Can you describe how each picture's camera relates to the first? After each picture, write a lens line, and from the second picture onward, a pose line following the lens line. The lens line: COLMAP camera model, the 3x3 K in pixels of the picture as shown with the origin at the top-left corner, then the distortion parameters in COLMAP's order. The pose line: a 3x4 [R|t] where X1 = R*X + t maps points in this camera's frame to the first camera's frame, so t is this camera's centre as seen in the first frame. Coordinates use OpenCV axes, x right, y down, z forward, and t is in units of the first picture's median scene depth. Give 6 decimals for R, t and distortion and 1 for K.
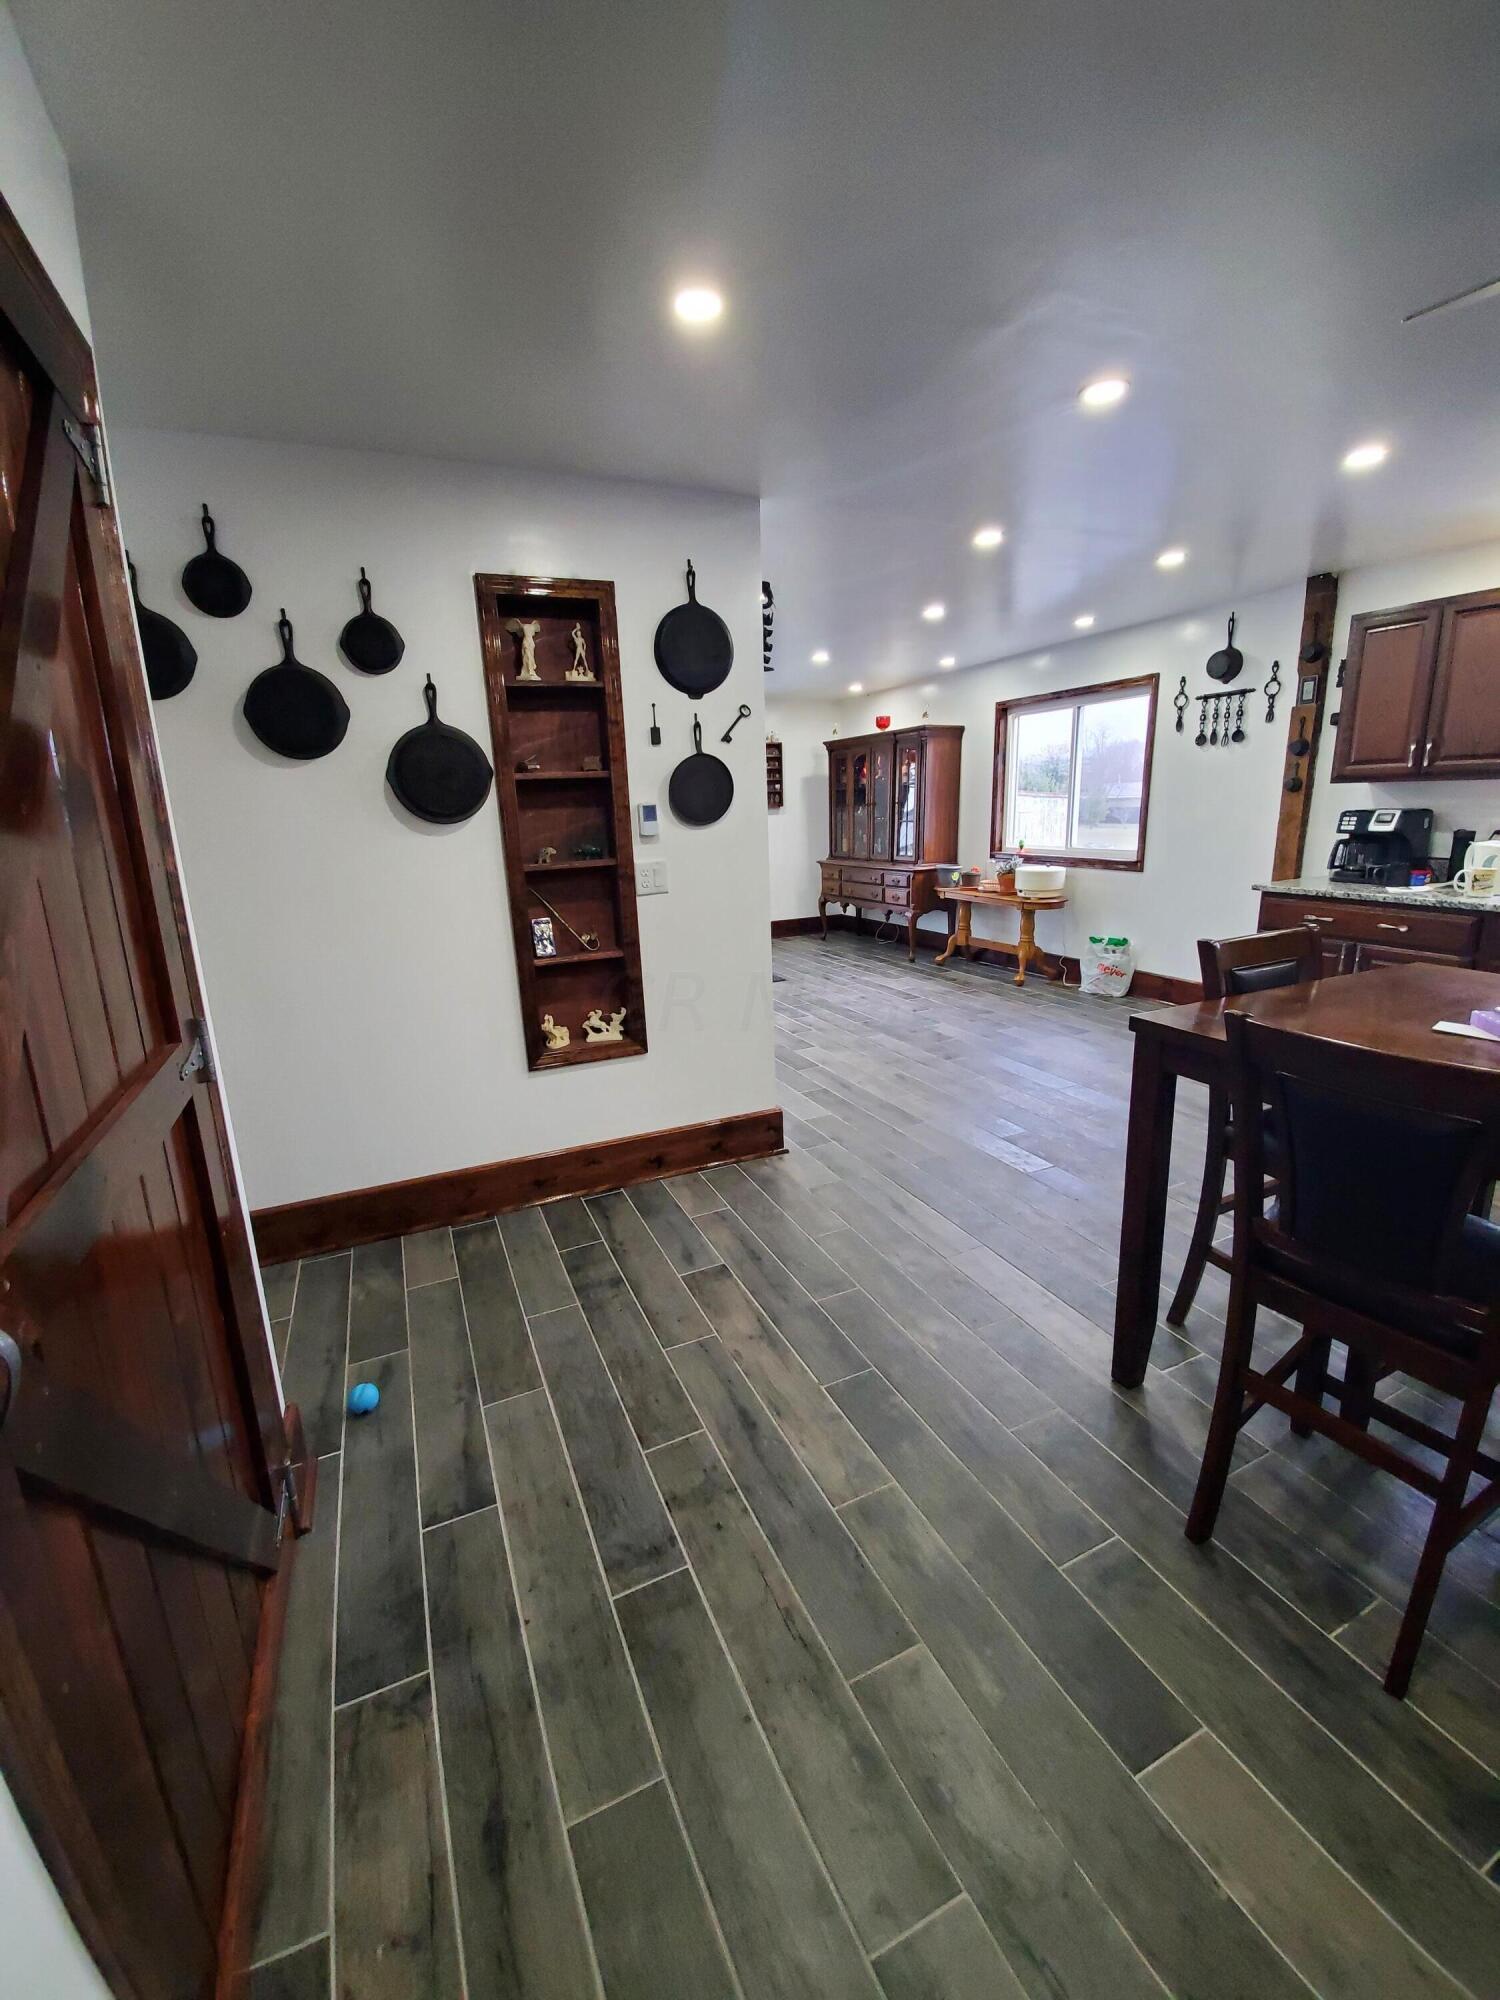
lens RADIAL K [[794.5, 0, 750.0], [0, 794.5, 1000.0], [0, 0, 1]] dist [0.000679, 0.000003]
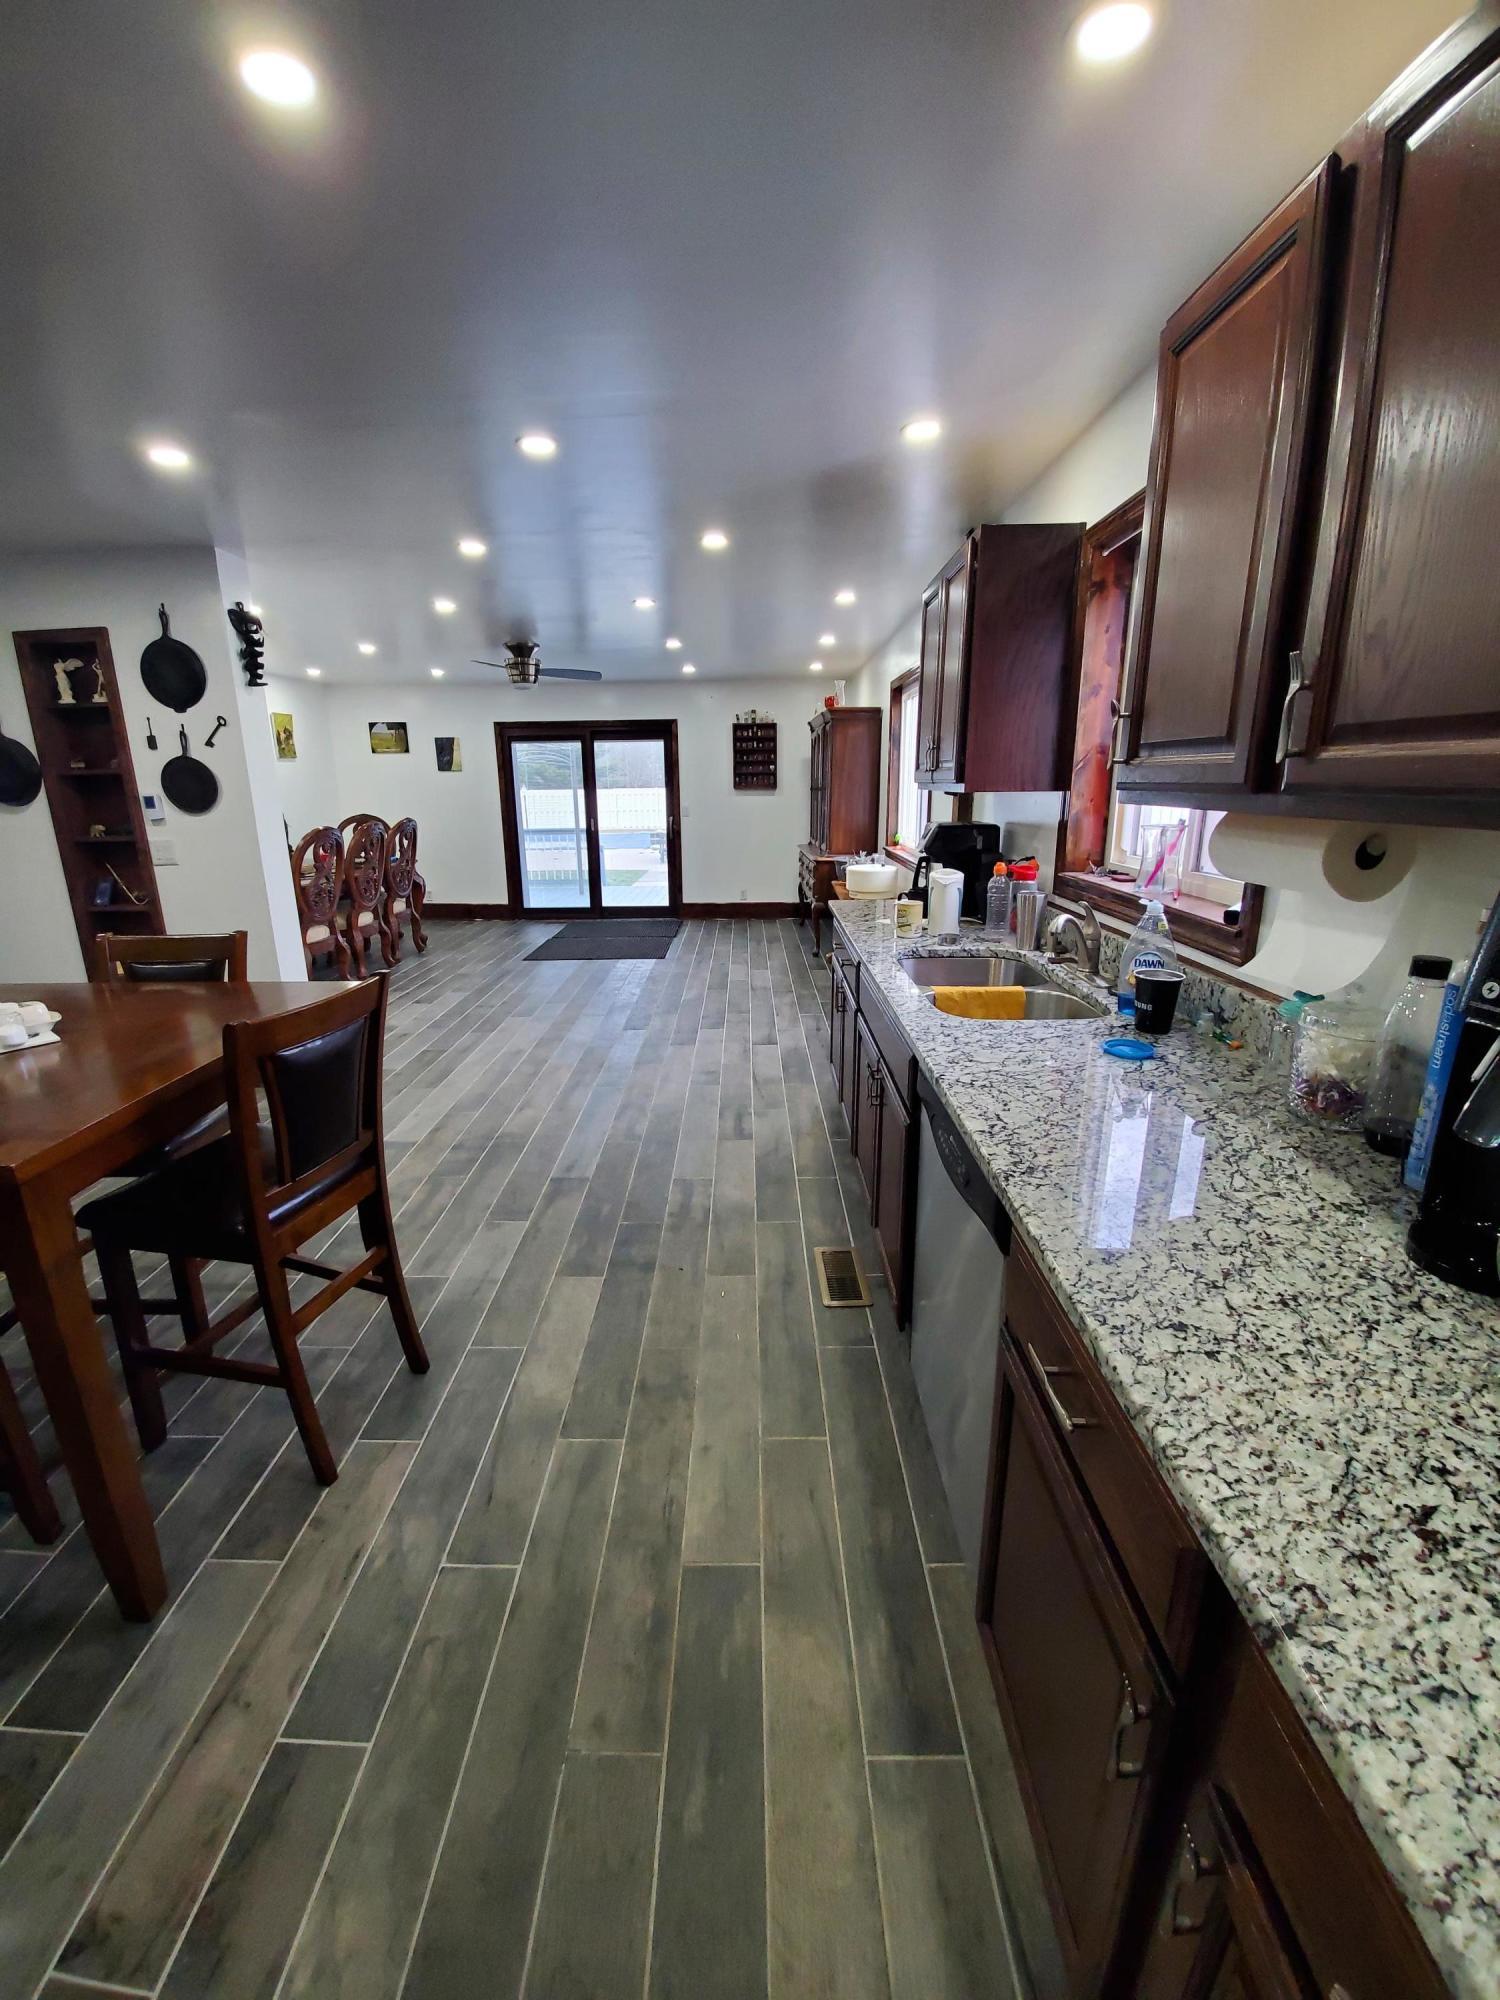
lens RADIAL K [[820.3, 0, 750.0], [0, 820.3, 1000.0], [0, 0, 1]] dist [-0.000687, -0.000225]
pose [[0.905589, 0.129175, -0.404007, 1.364319], [-0.117036, 0.991619, 0.054716, -0.104341], [0.407689, -0.002267, 0.913118, 0.178925]]
